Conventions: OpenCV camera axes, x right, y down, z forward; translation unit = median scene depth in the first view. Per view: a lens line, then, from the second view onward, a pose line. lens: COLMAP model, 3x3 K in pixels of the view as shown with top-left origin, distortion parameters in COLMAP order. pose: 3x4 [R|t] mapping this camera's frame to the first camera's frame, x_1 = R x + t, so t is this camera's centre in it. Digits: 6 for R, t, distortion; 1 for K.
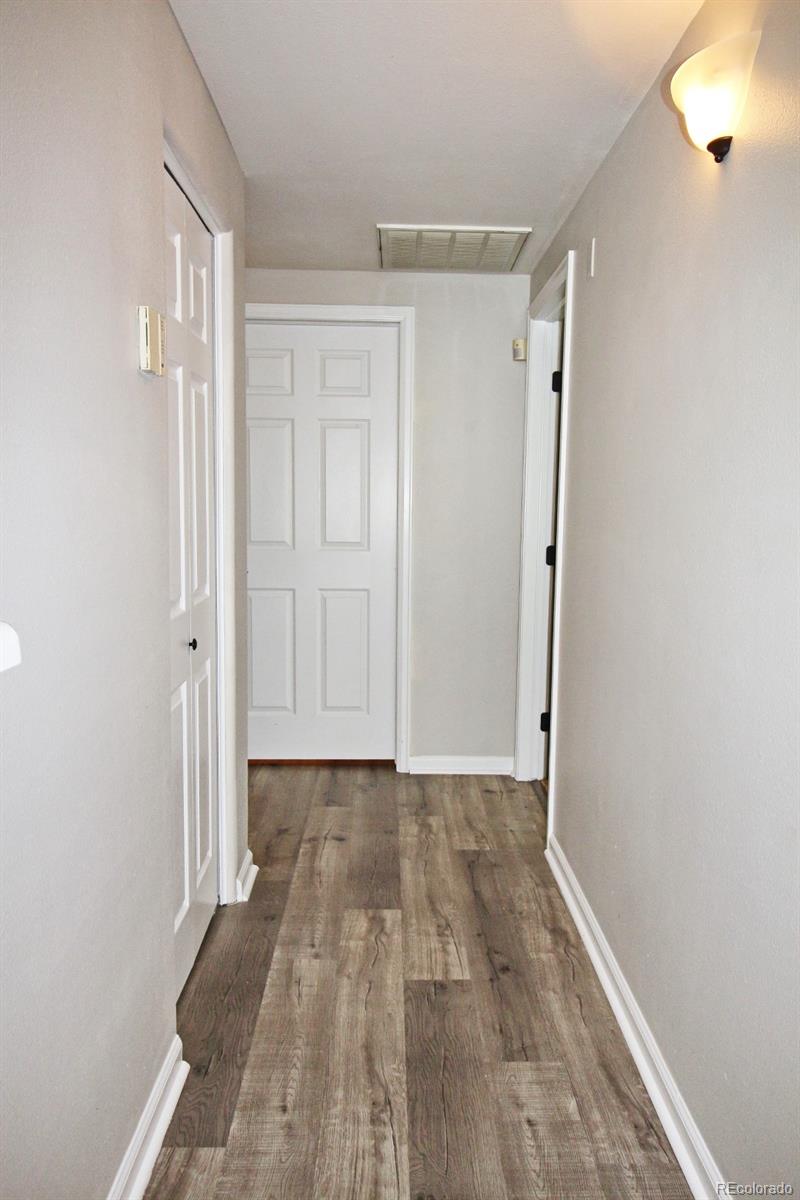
lens RADIAL K [[943.3, 0, 421.8], [0, 943.3, 607.0], [0, 0, 1]] dist [-0.009171, -0.003025]
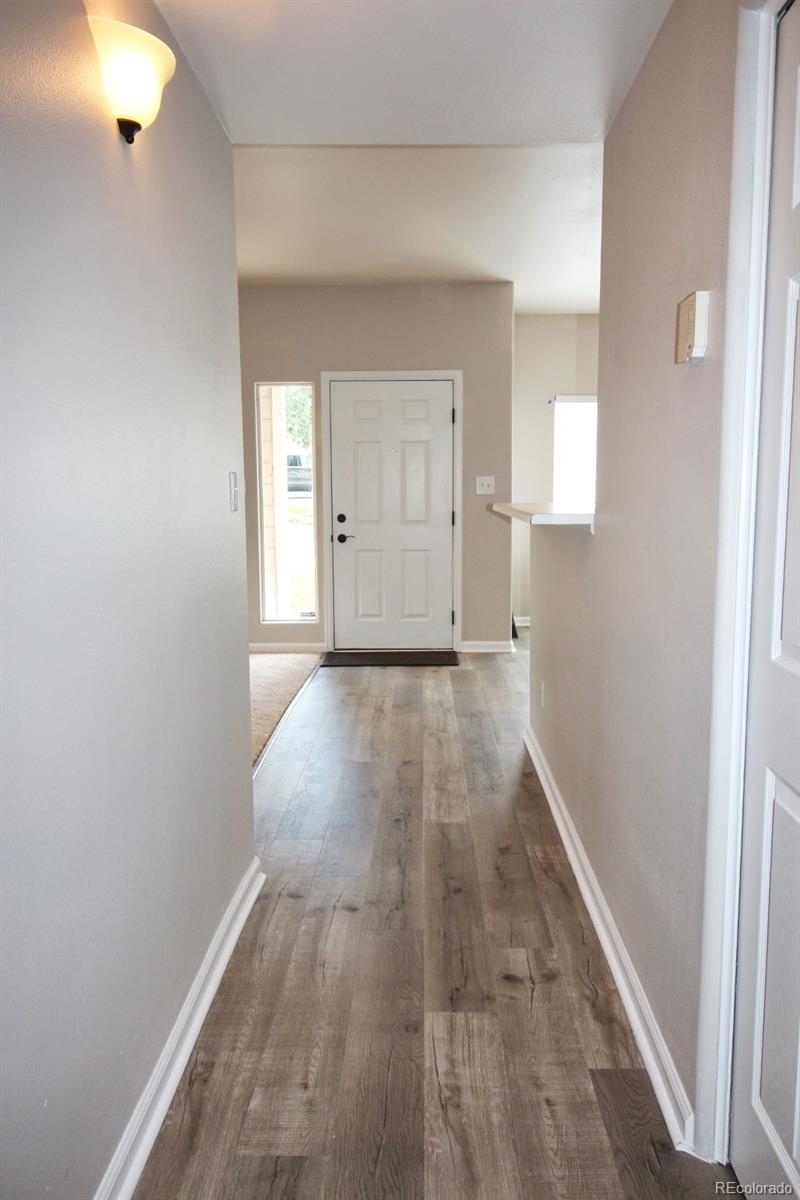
lens RADIAL K [[943.3, 0, 421.8], [0, 943.3, 607.0], [0, 0, 1]] dist [-0.009171, -0.003025]
pose [[-0.999214, -0.018782, 0.034898, -0.038011], [-0.009921, 0.971073, 0.238578, -0.206790], [-0.038370, 0.238044, -0.970496, 1.846730]]
